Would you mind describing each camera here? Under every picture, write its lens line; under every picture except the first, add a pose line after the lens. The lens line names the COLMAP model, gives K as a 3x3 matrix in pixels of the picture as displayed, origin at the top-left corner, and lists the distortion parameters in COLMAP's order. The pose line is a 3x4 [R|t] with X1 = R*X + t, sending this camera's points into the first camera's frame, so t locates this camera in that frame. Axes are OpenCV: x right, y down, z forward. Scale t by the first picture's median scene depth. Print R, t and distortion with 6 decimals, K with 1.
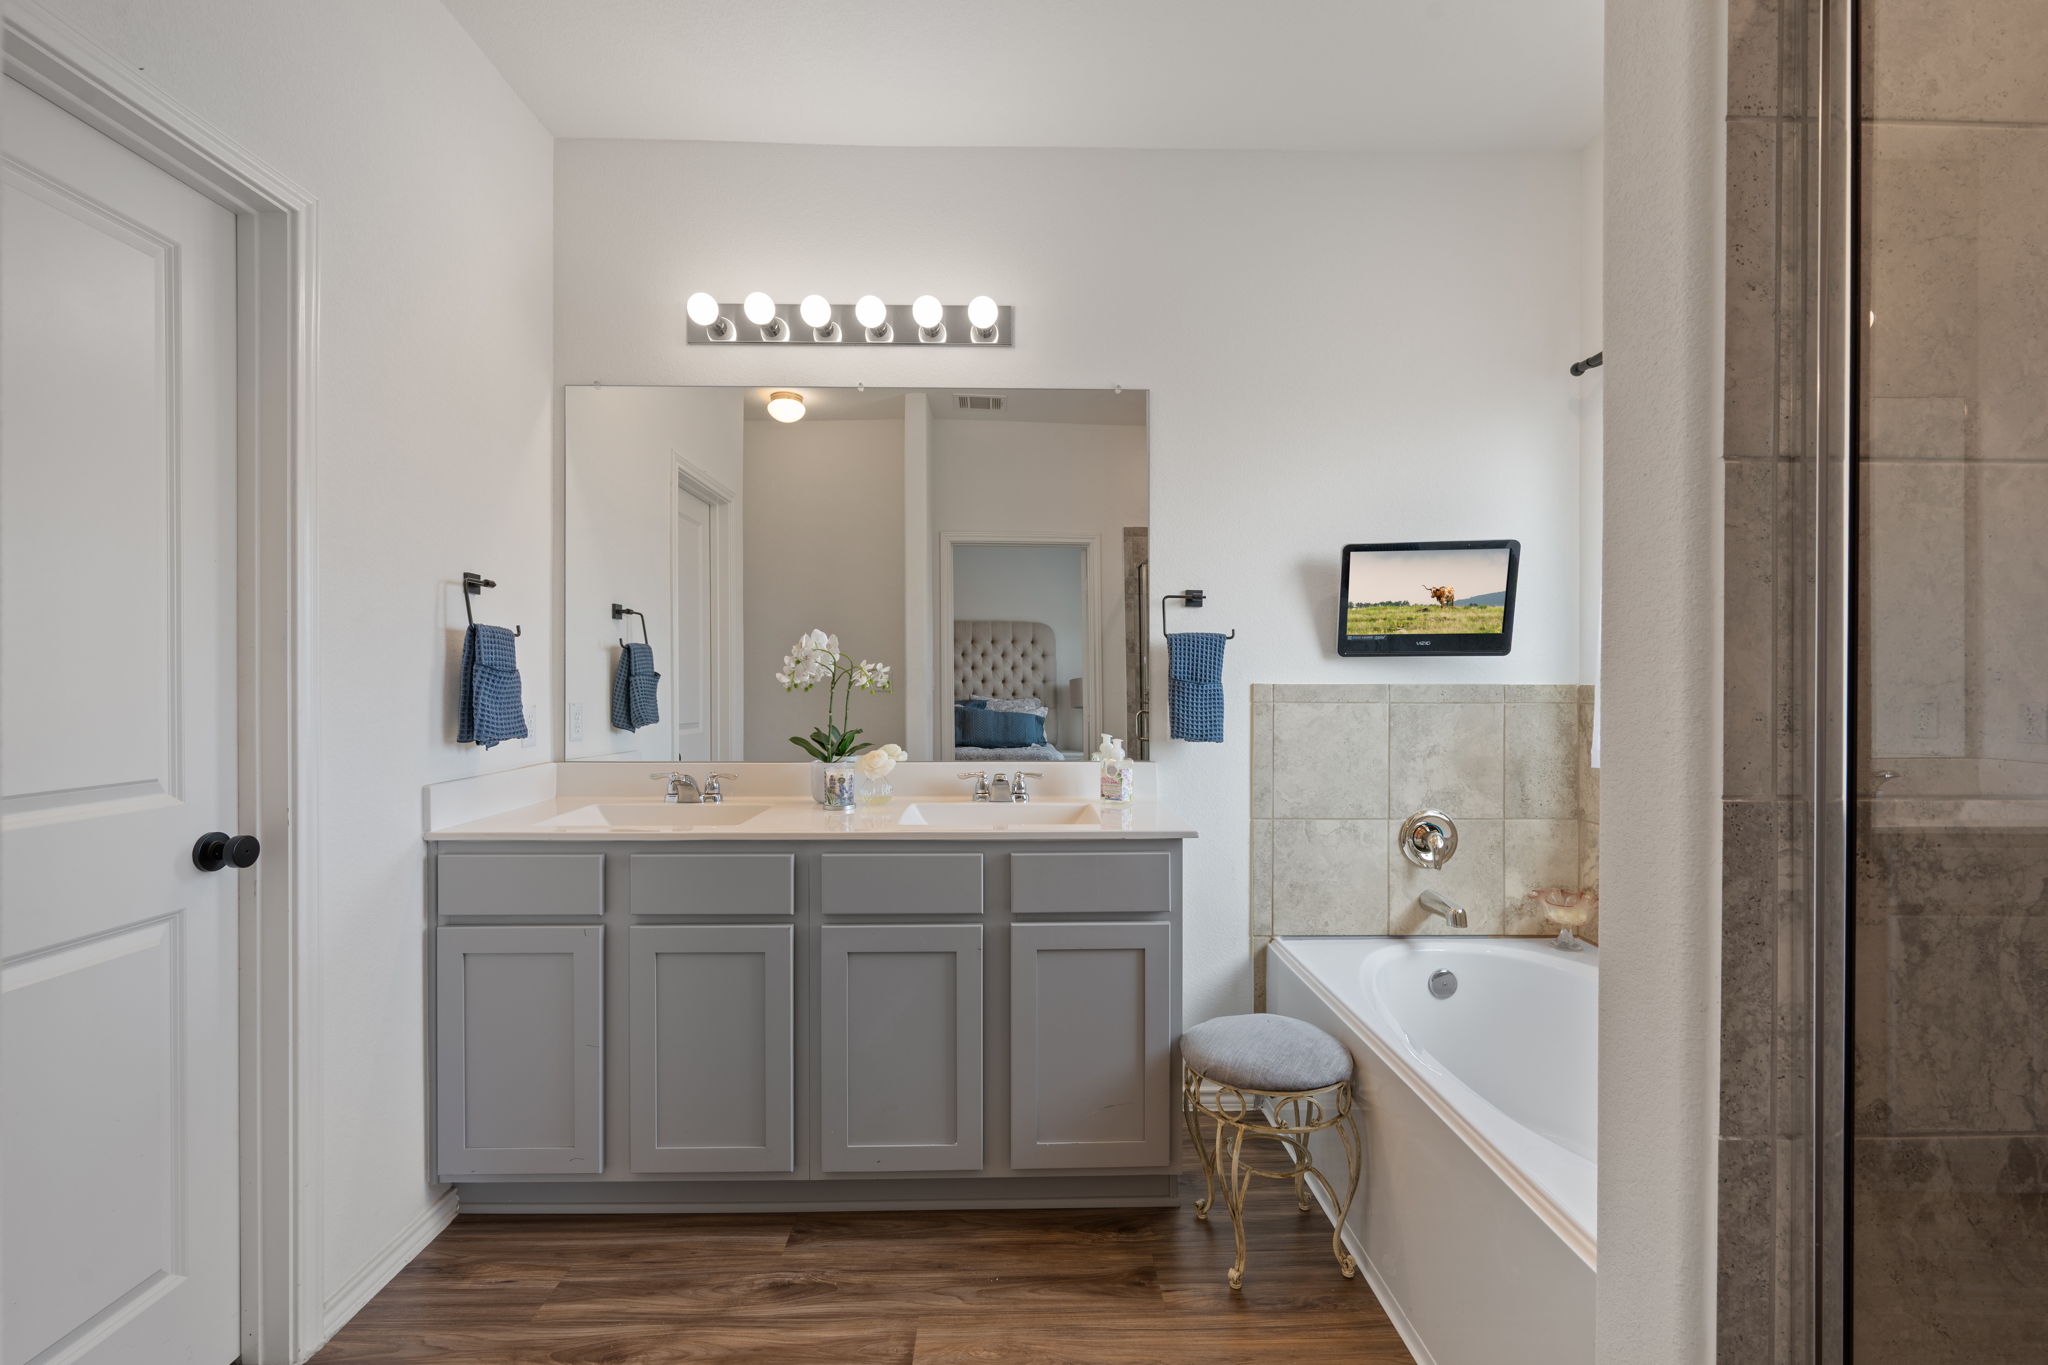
lens RADIAL K [[797.0, 0, 1025.2], [0, 797.0, 685.5], [0, 0, 1]] dist [-0.001776, -0.000107]
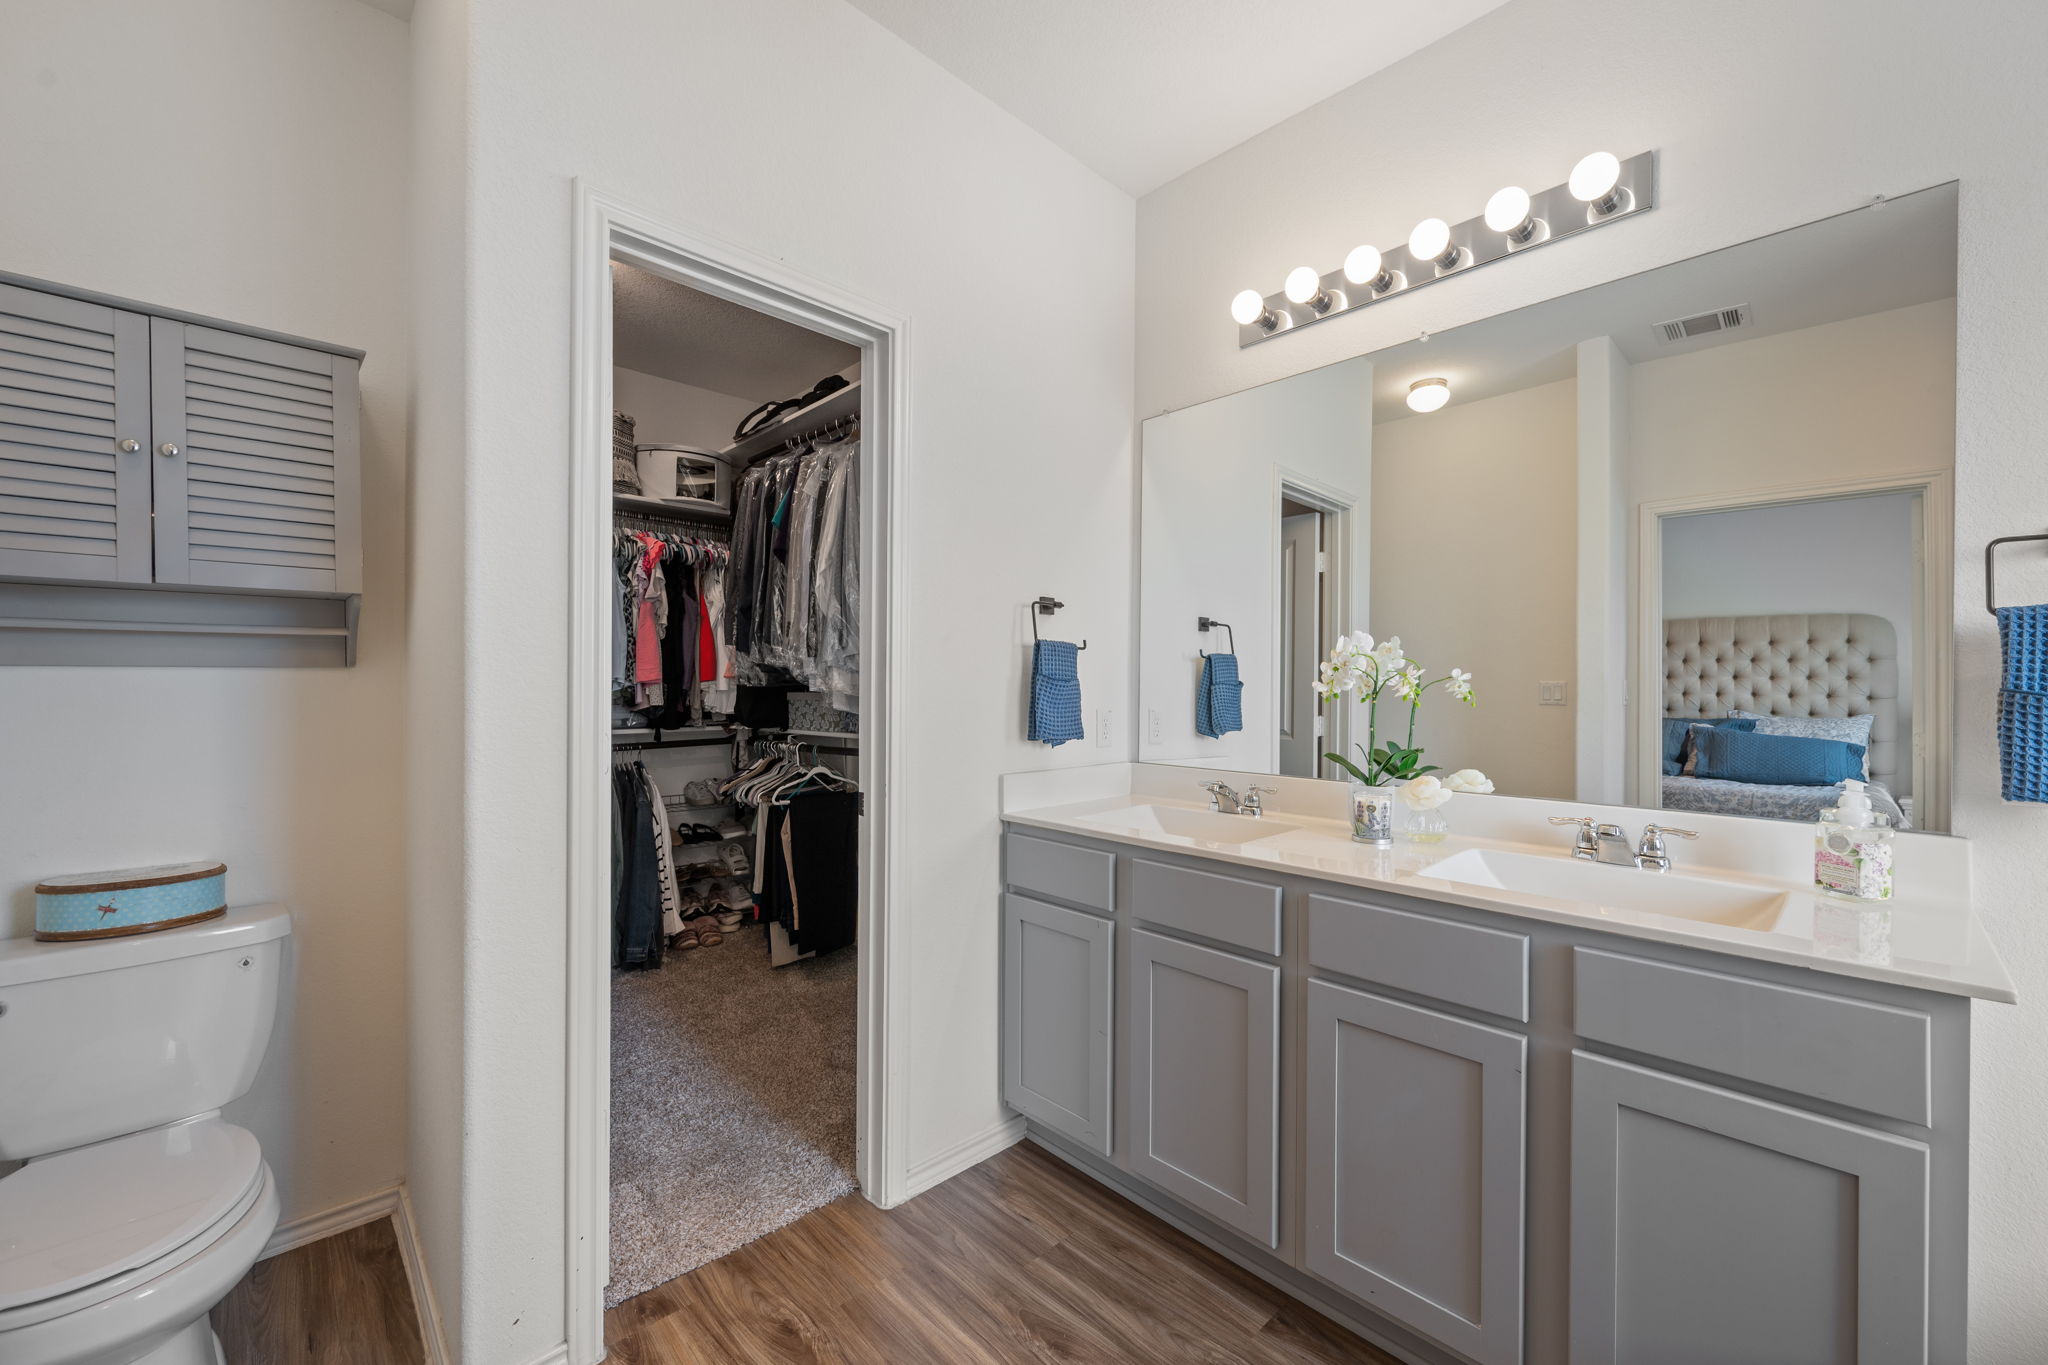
lens RADIAL K [[771.2, 0, 1061.8], [0, 771.2, 696.8], [0, 0, 1]] dist [-0.000647, 0.000121]
pose [[0.703879, 0.011070, -0.710234, 0.119688], [-0.010718, 0.999930, 0.004962, 0.000638], [0.710239, 0.004120, 0.703949, 0.200147]]
